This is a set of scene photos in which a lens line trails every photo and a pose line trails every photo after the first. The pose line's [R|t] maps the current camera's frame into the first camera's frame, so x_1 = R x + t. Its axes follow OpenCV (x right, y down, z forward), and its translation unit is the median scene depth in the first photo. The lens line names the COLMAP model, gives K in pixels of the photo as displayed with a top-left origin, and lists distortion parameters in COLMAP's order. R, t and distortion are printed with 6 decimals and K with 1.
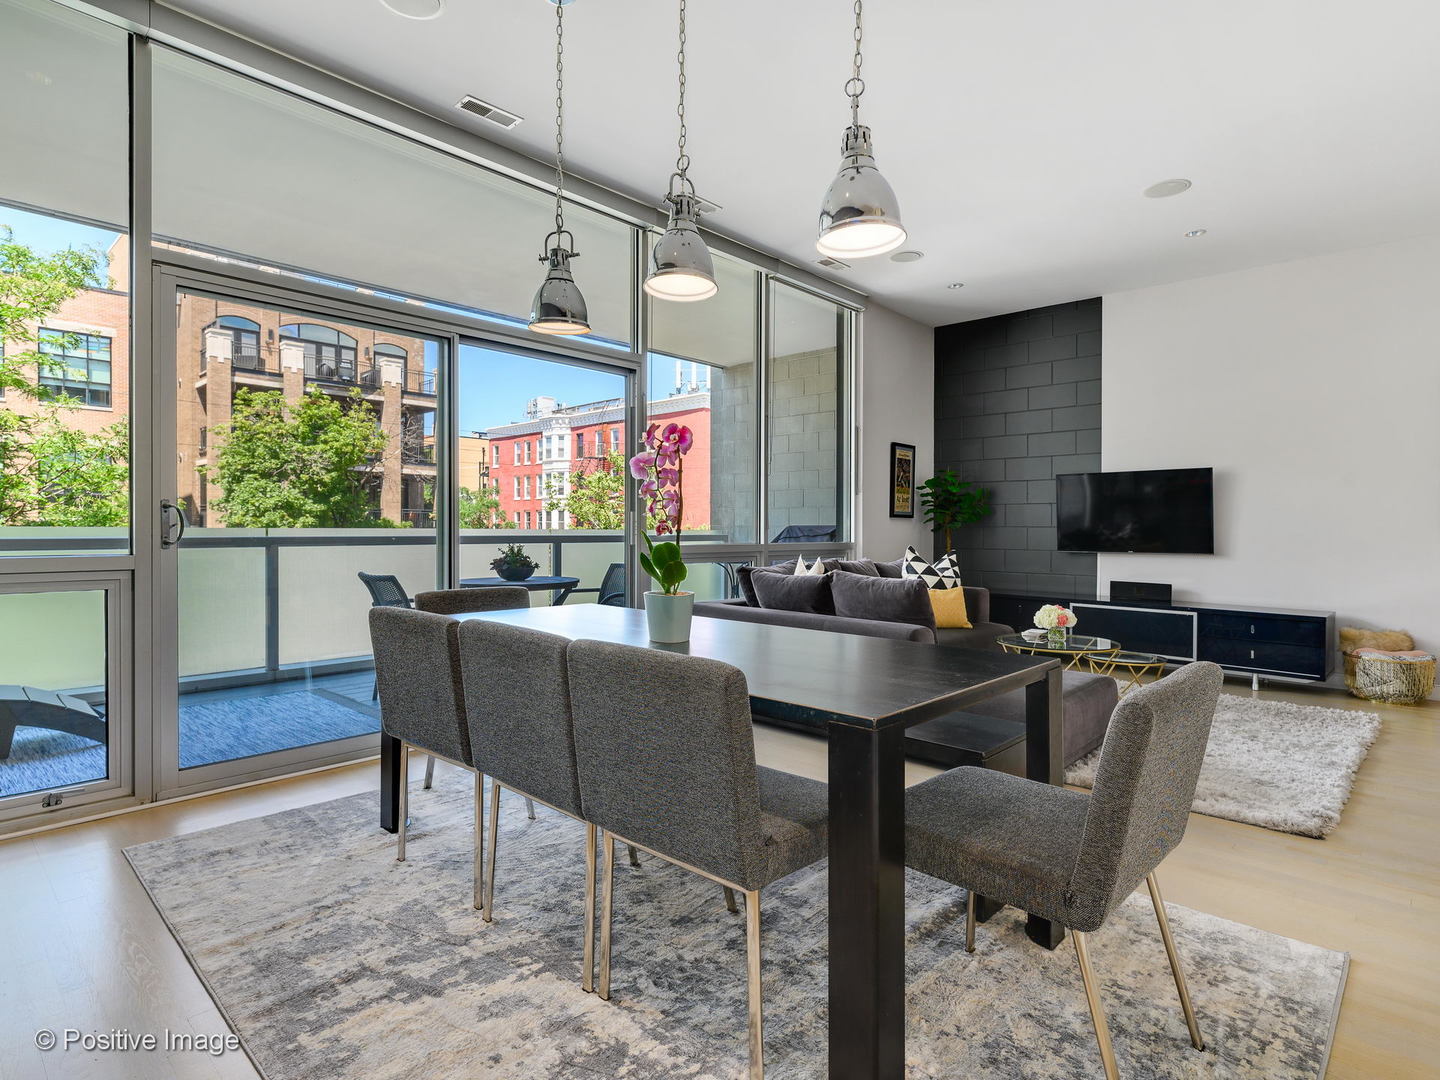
lens RADIAL K [[781.2, 0, 729.2], [0, 781.2, 532.3], [0, 0, 1]] dist [0.001257, -0.002026]
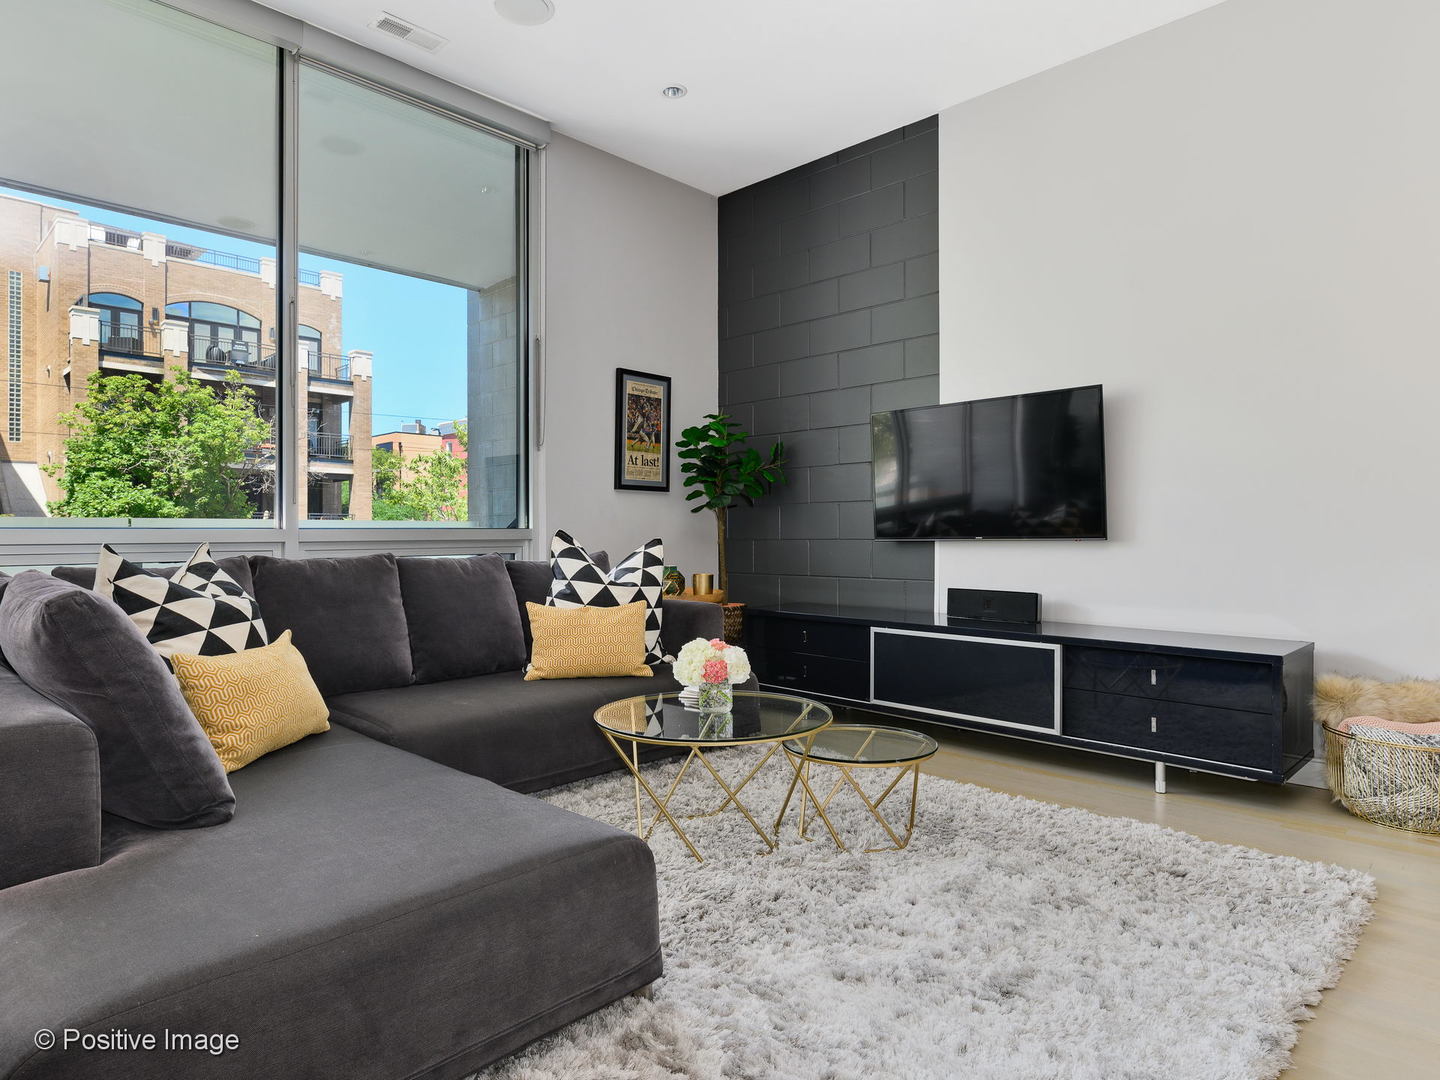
lens RADIAL K [[854.6, 0, 728.5], [0, 854.6, 530.3], [0, 0, 1]] dist [0.005301, -0.005390]
pose [[0.999798, -0.010805, -0.016966, 0.228872], [0.010614, 0.999880, -0.011295, 0.016435], [0.017086, 0.011112, 0.999792, 0.241724]]
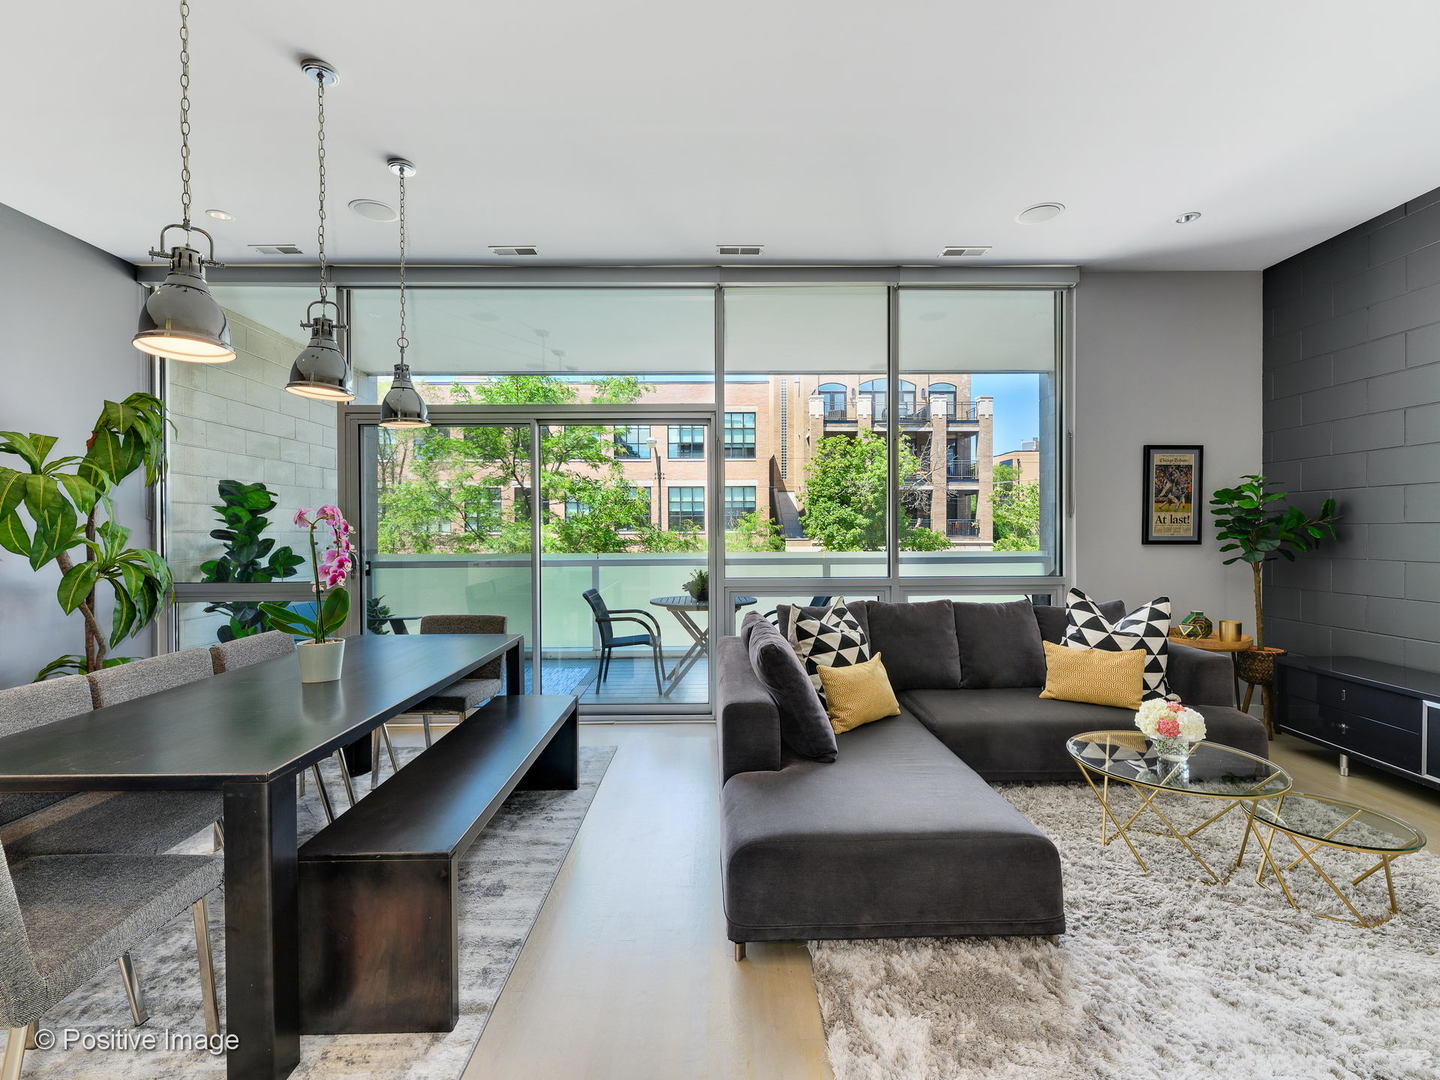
lens RADIAL K [[659.7, 0, 715.7], [0, 659.7, 533.7], [0, 0, 1]] dist [-0.004074, 0.001382]
pose [[0.682518, -0.007175, -0.730833, 0.291332], [0.005981, 0.999973, -0.004232, -0.021930], [0.730844, -0.001482, 0.682543, 0.194161]]
